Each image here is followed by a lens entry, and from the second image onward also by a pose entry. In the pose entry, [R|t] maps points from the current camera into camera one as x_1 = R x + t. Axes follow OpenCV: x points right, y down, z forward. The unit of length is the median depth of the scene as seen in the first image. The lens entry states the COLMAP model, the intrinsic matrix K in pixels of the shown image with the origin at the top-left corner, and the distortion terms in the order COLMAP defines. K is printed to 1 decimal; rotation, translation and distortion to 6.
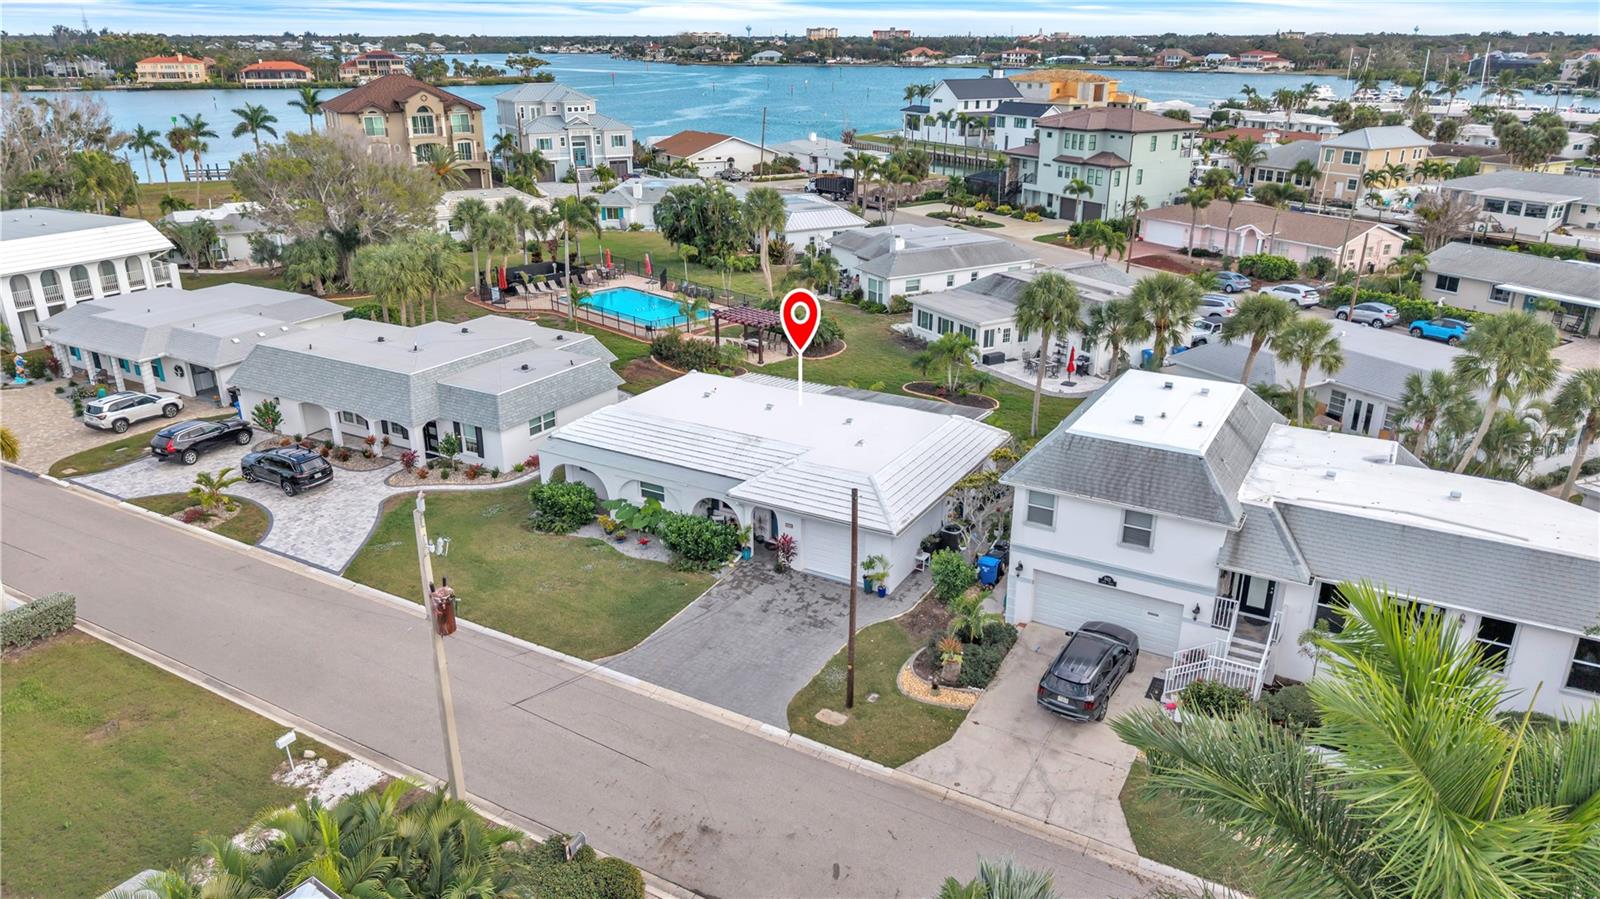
lens RADIAL K [[1073.3, 0, 804.2], [0, 1073.3, 451.9], [0, 0, 1]] dist [0.009870, -0.007669]
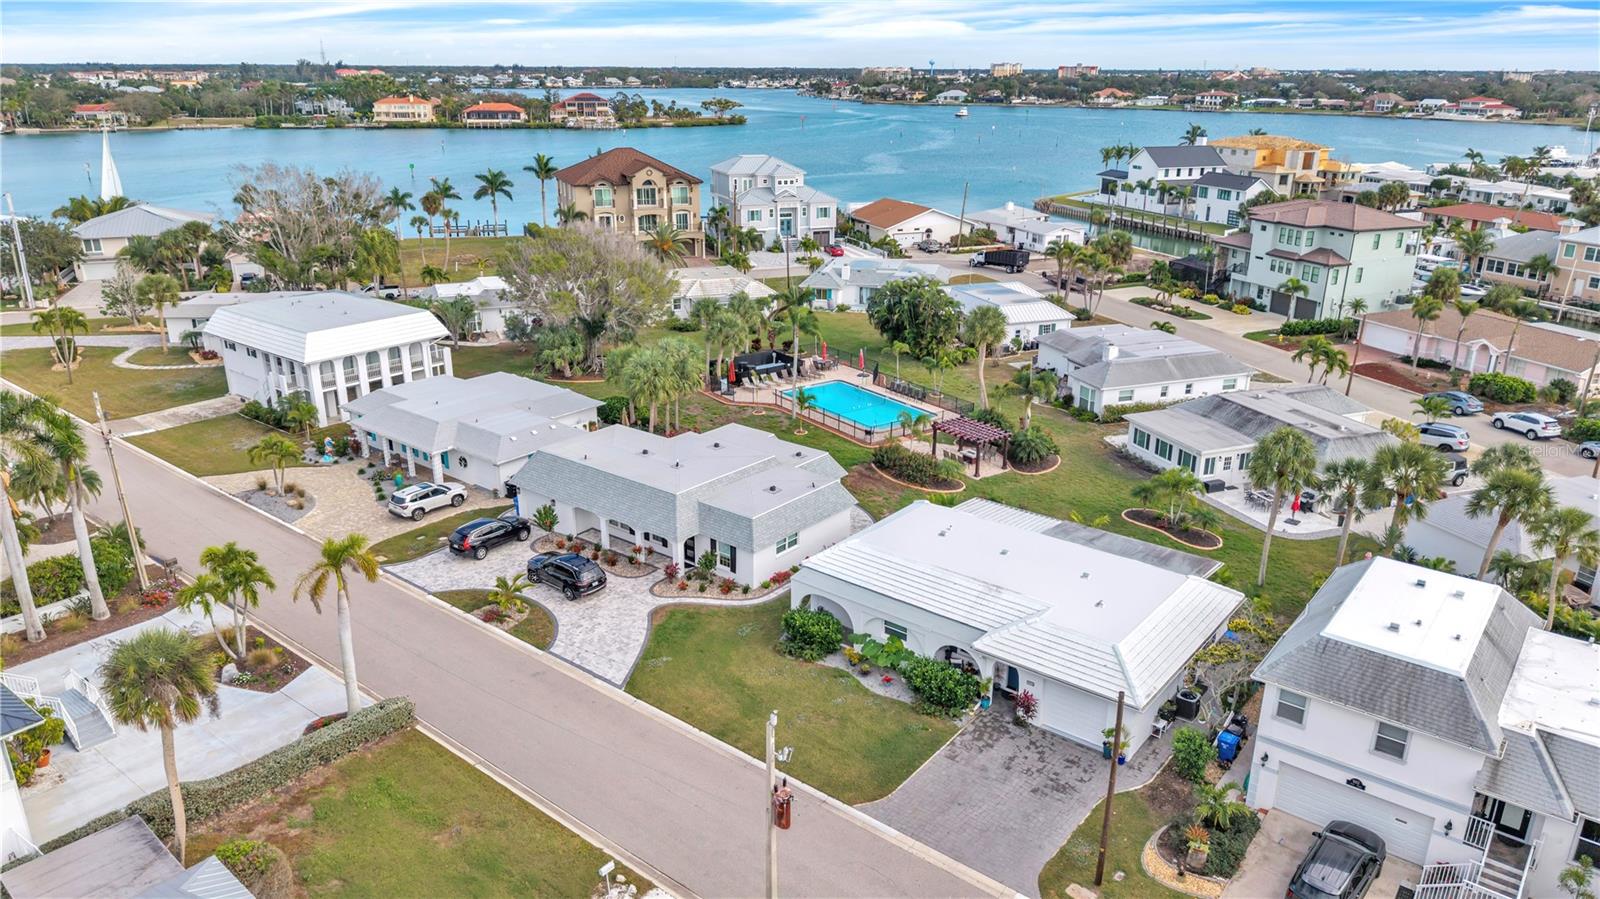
lens RADIAL K [[1072.8, 0, 807.7], [0, 1072.8, 449.3], [0, 0, 1]] dist [0.030835, -0.037349]
pose [[0.987949, 0.056328, -0.144168, -0.048712], [-0.060530, 0.997855, -0.024923, -0.064862], [0.142455, 0.033349, 0.989239, -0.051915]]
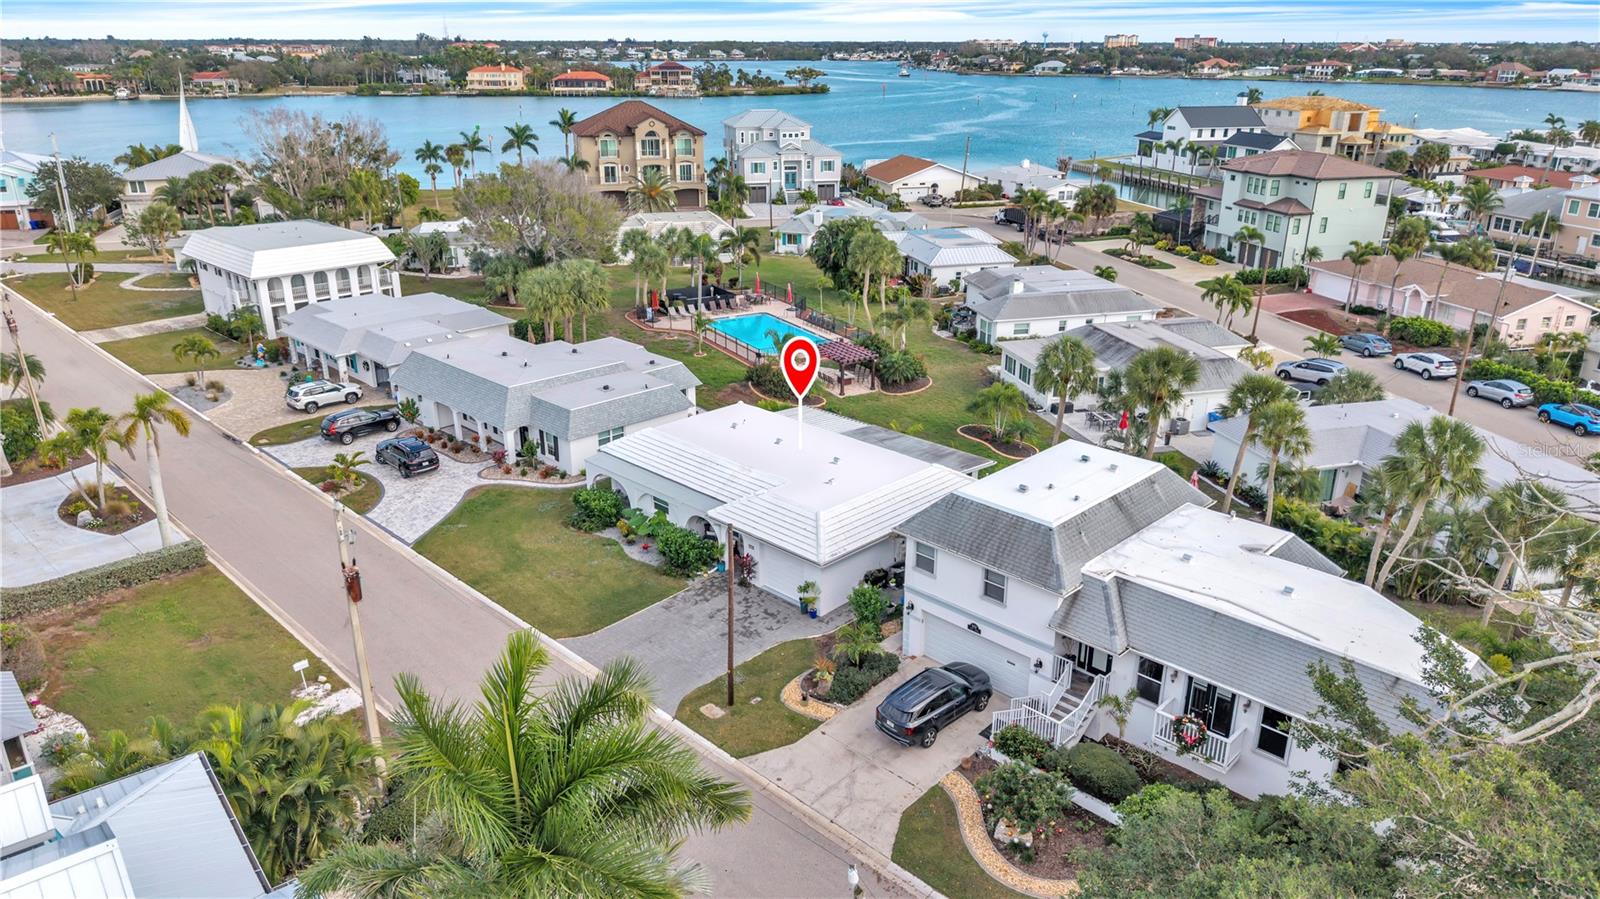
lens RADIAL K [[1072.8, 0, 807.7], [0, 1072.8, 449.3], [0, 0, 1]] dist [0.030835, -0.037349]
pose [[0.968090, 0.091182, -0.233424, 0.162519], [-0.092900, 0.995669, 0.003645, -0.024815], [0.232746, 0.018157, 0.972368, -0.063853]]
